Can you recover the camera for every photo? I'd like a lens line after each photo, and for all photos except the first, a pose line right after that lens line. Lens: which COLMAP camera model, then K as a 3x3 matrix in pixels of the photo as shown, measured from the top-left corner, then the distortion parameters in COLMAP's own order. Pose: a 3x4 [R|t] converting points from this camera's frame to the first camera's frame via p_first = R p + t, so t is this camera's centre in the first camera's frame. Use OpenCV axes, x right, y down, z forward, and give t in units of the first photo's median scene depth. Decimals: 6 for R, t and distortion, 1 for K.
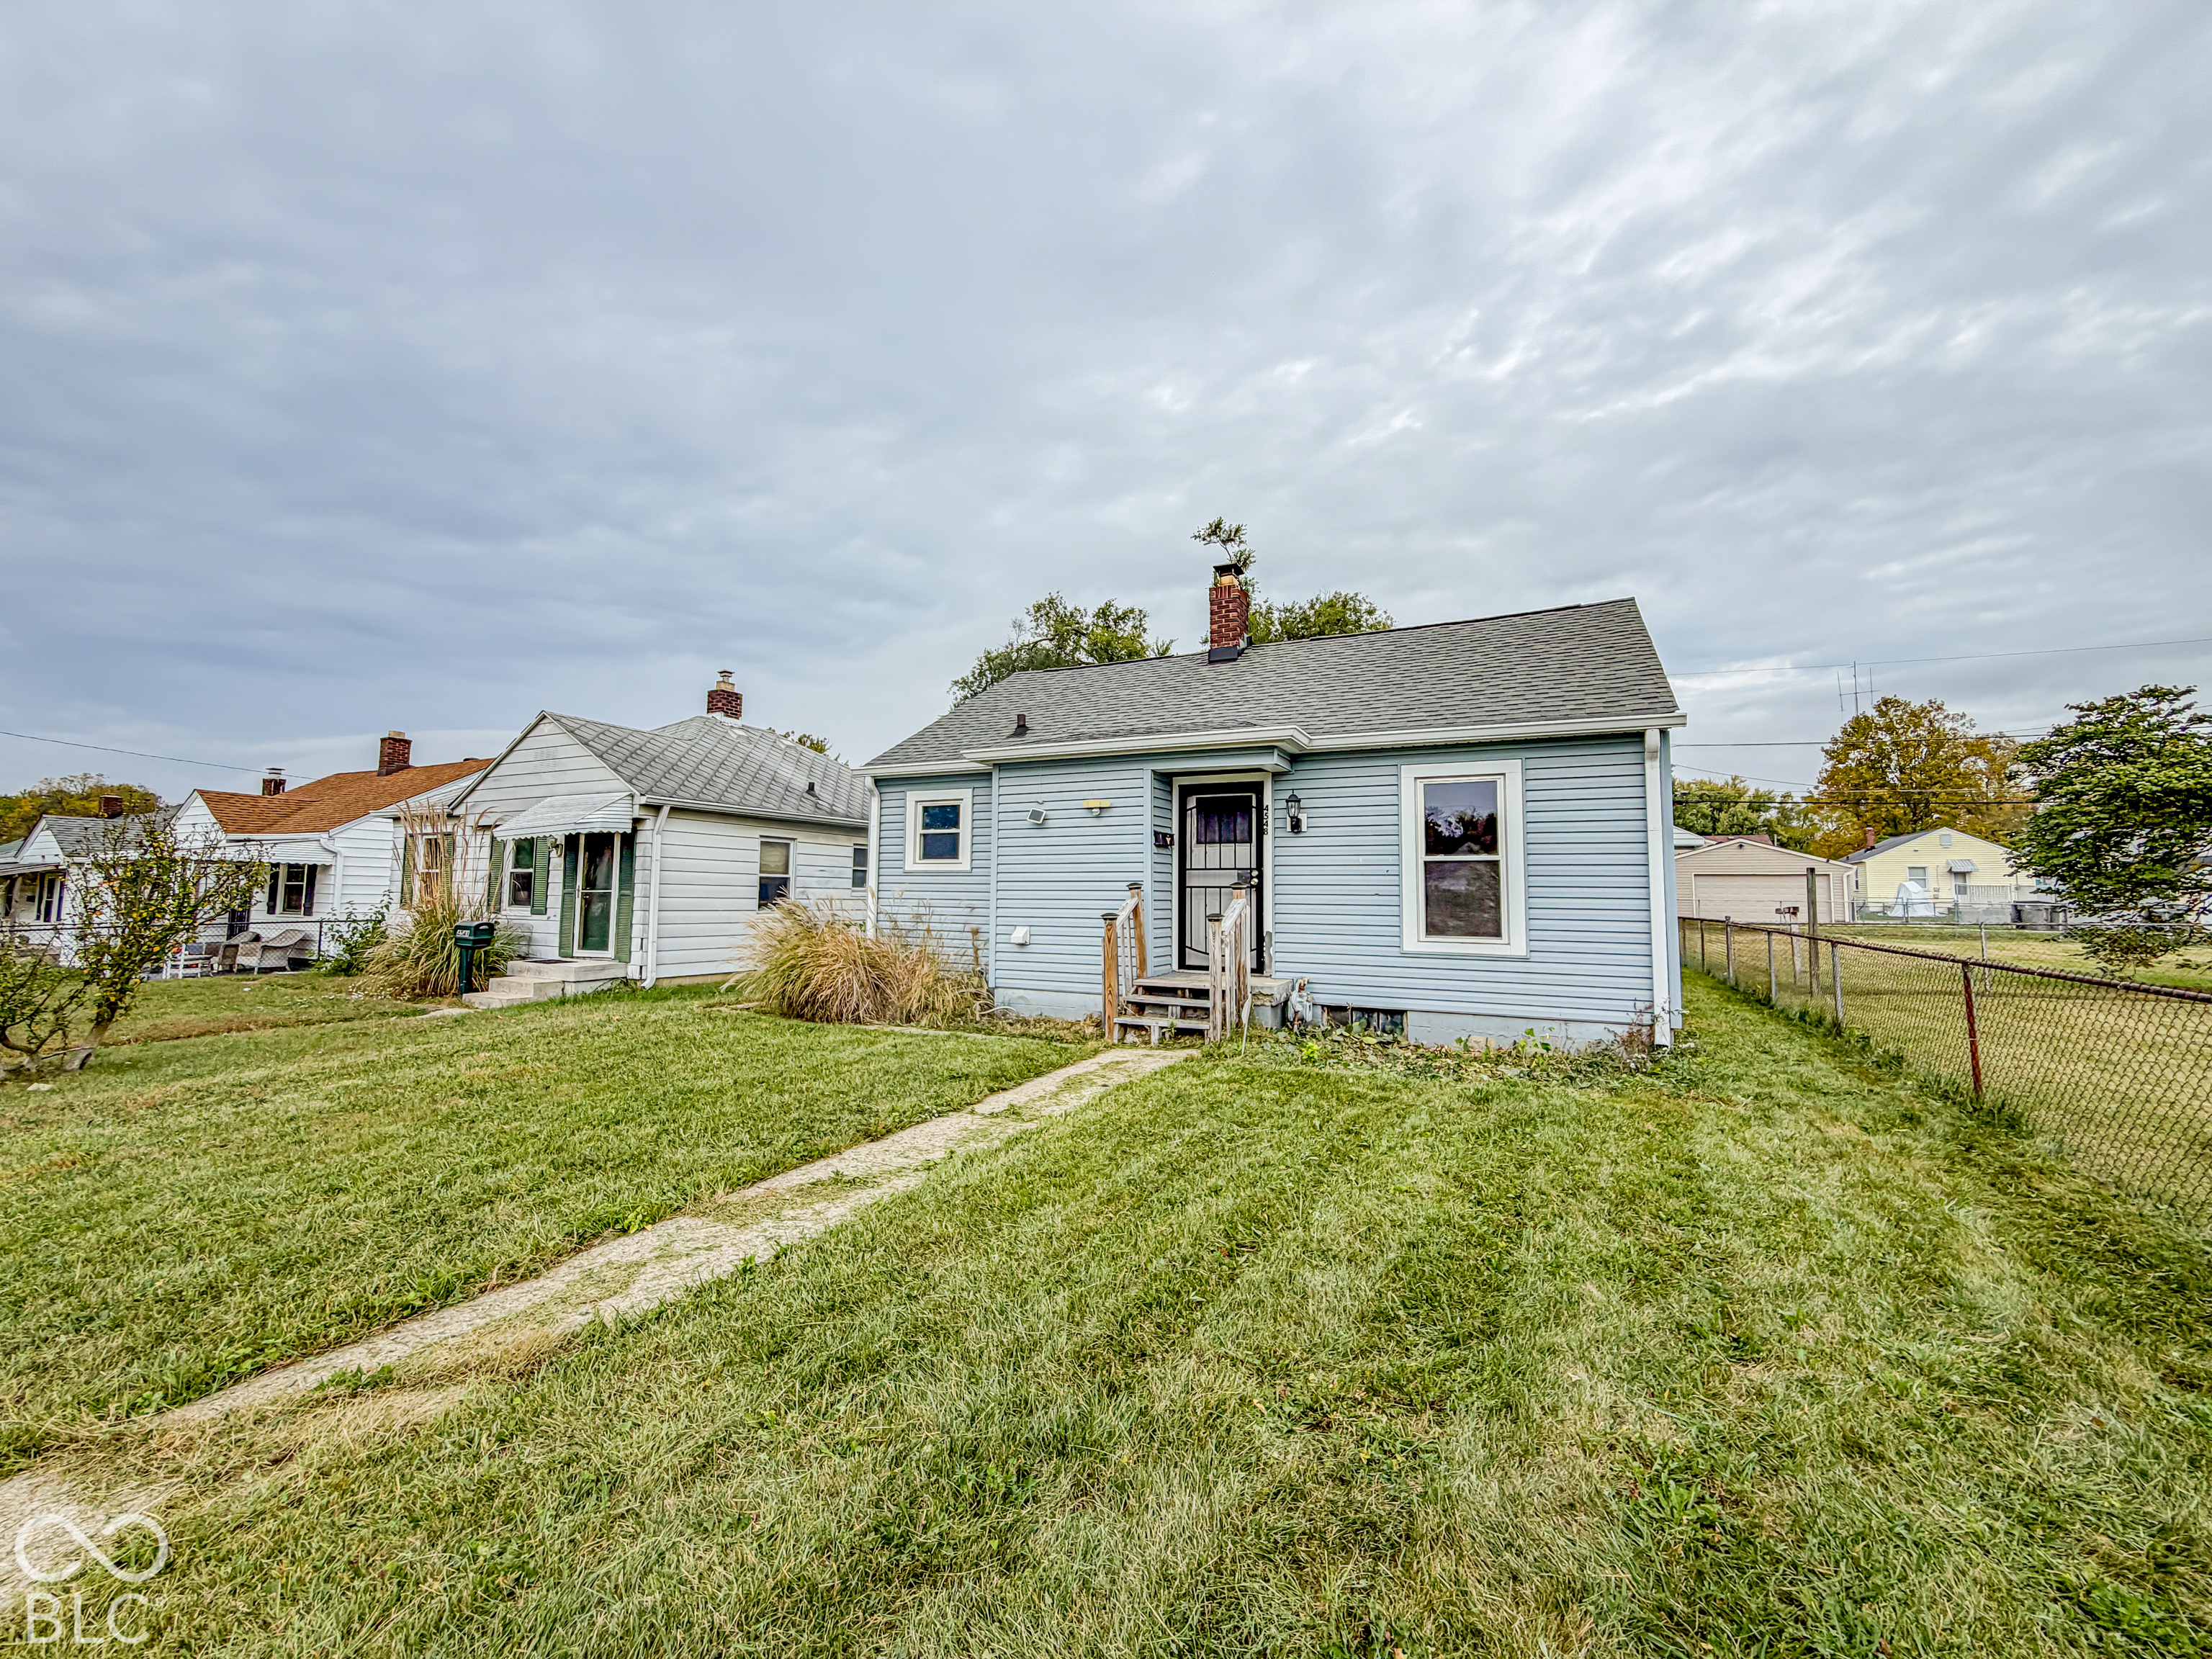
lens RADIAL K [[867.2, 0, 1106.0], [0, 867.2, 829.5], [0, 0, 1]] dist [0.000267, -0.000014]
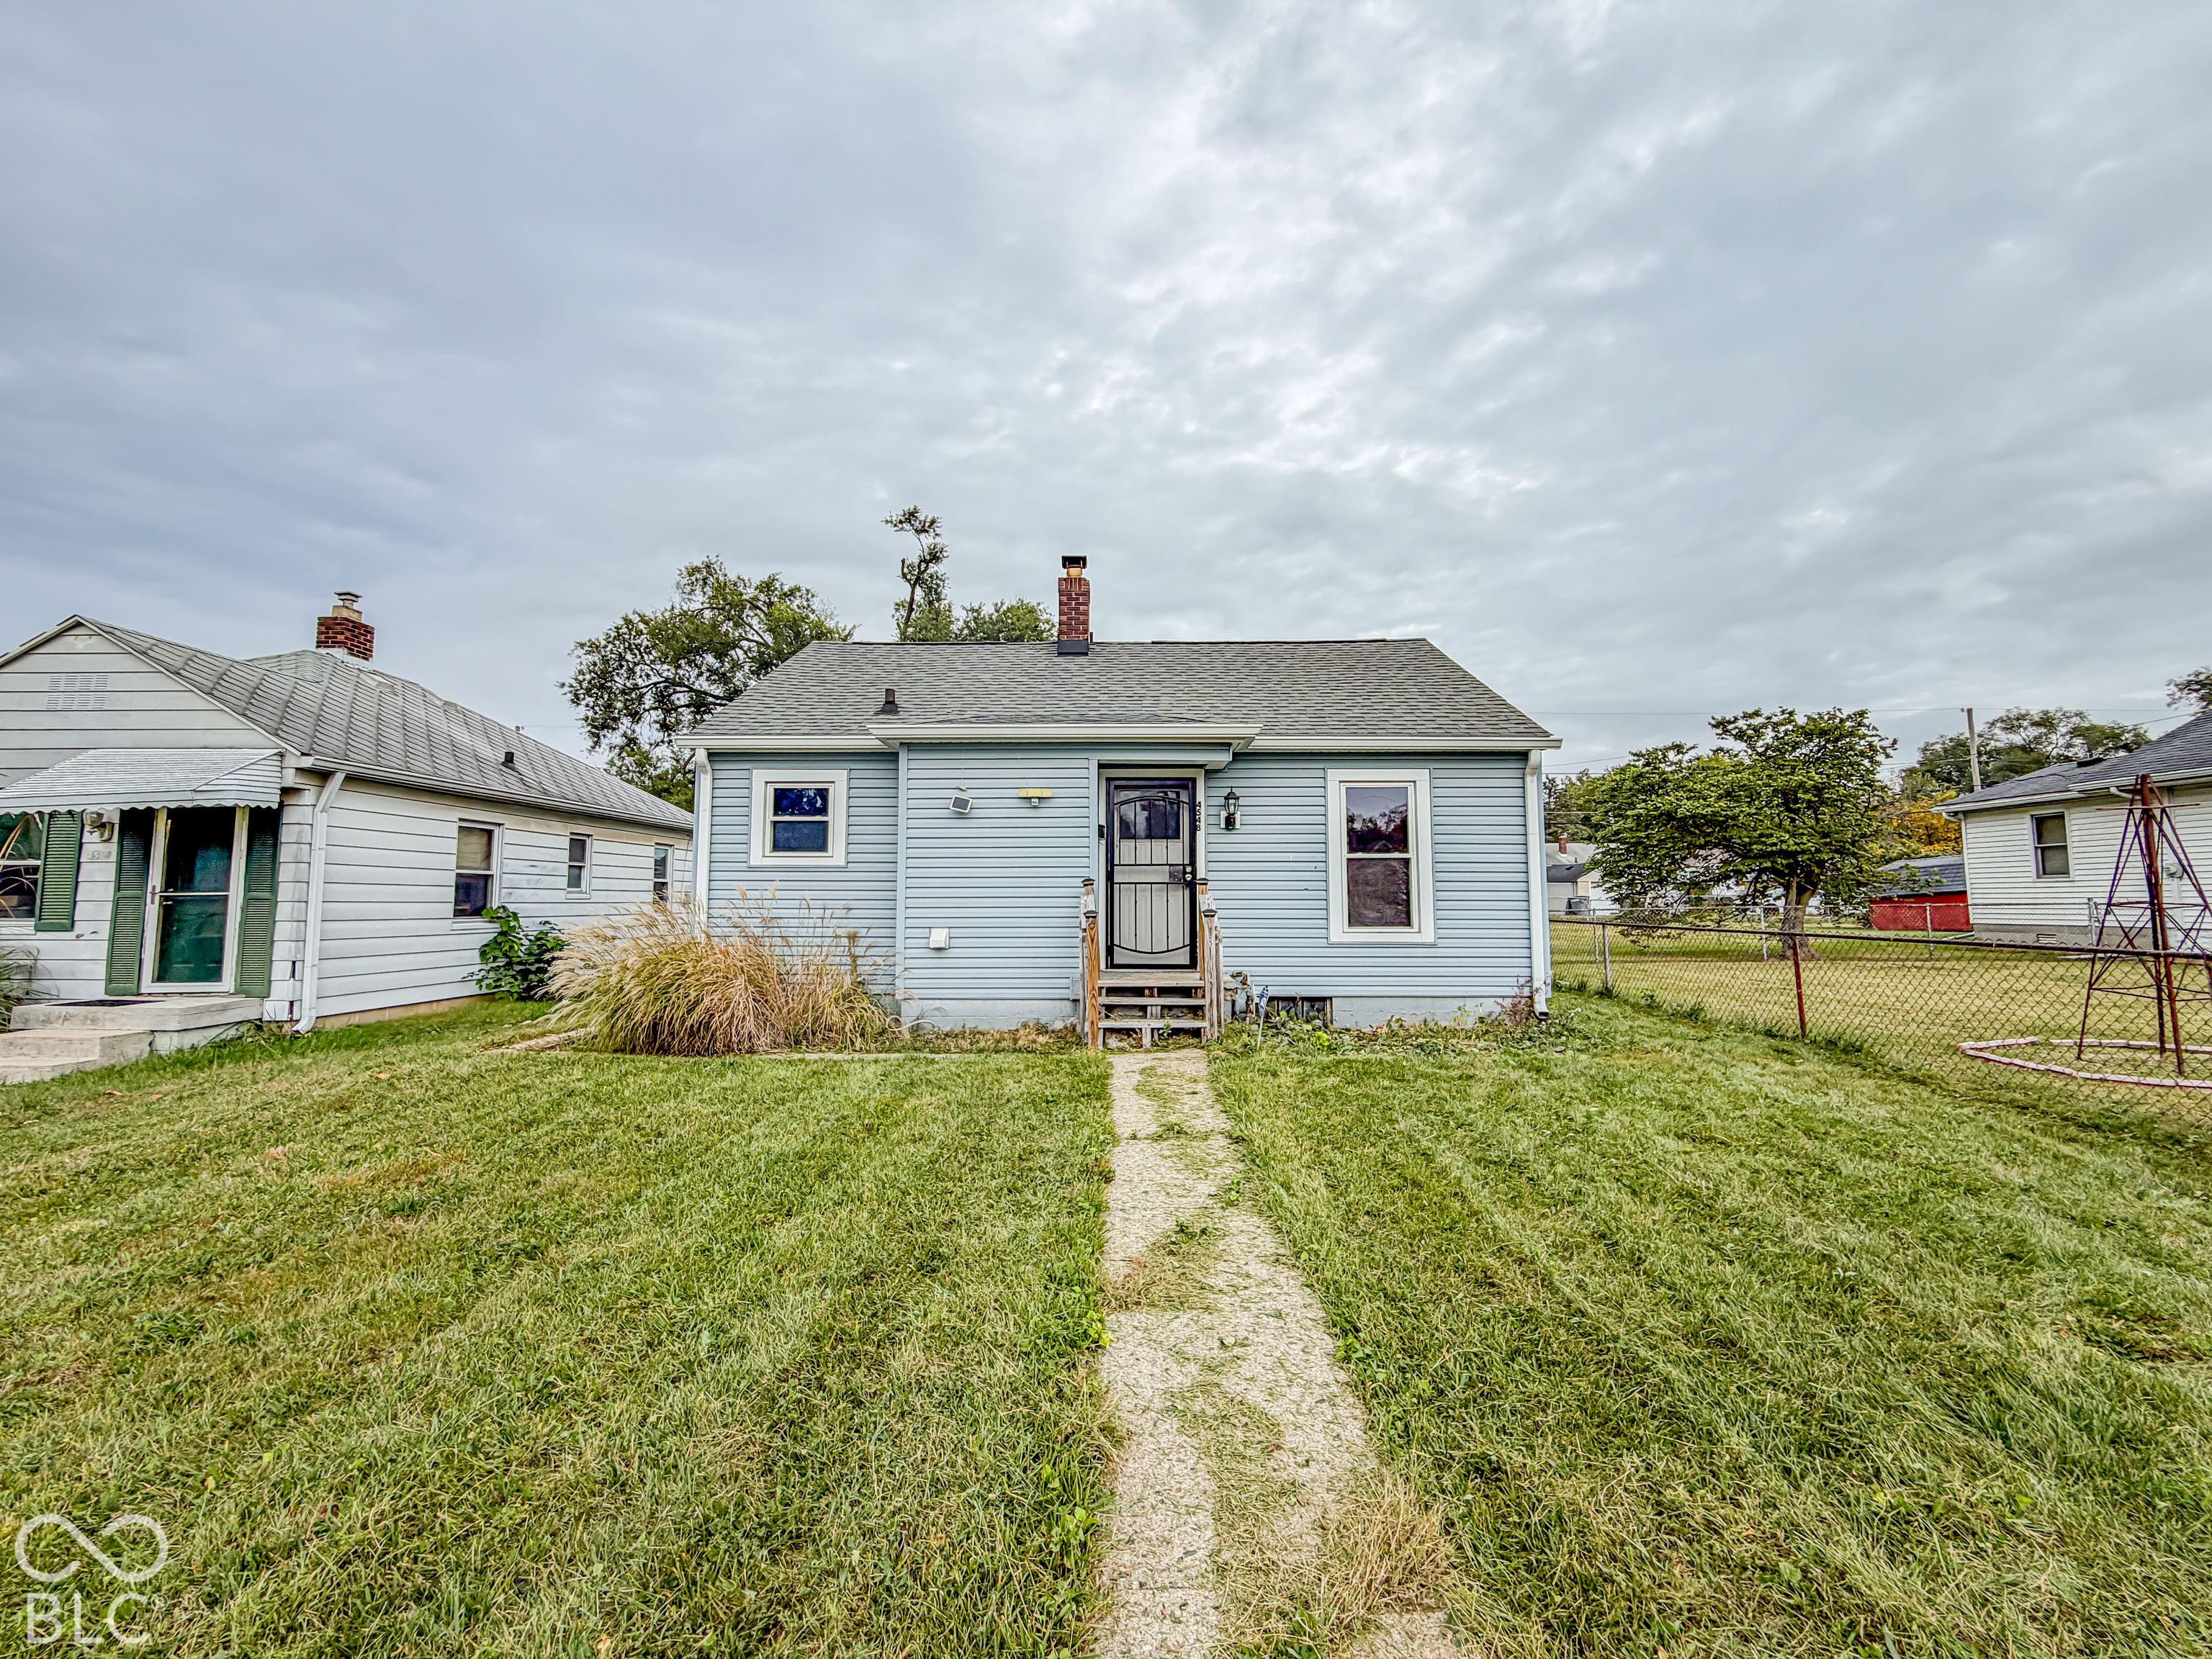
lens RADIAL K [[867.2, 0, 1106.0], [0, 867.2, 829.5], [0, 0, 1]] dist [0.000267, -0.000014]
pose [[0.904955, 0.023869, 0.424838, -0.282237], [-0.023271, 0.999707, -0.006598, 0.011167], [-0.424871, -0.003916, 0.905245, 0.111568]]
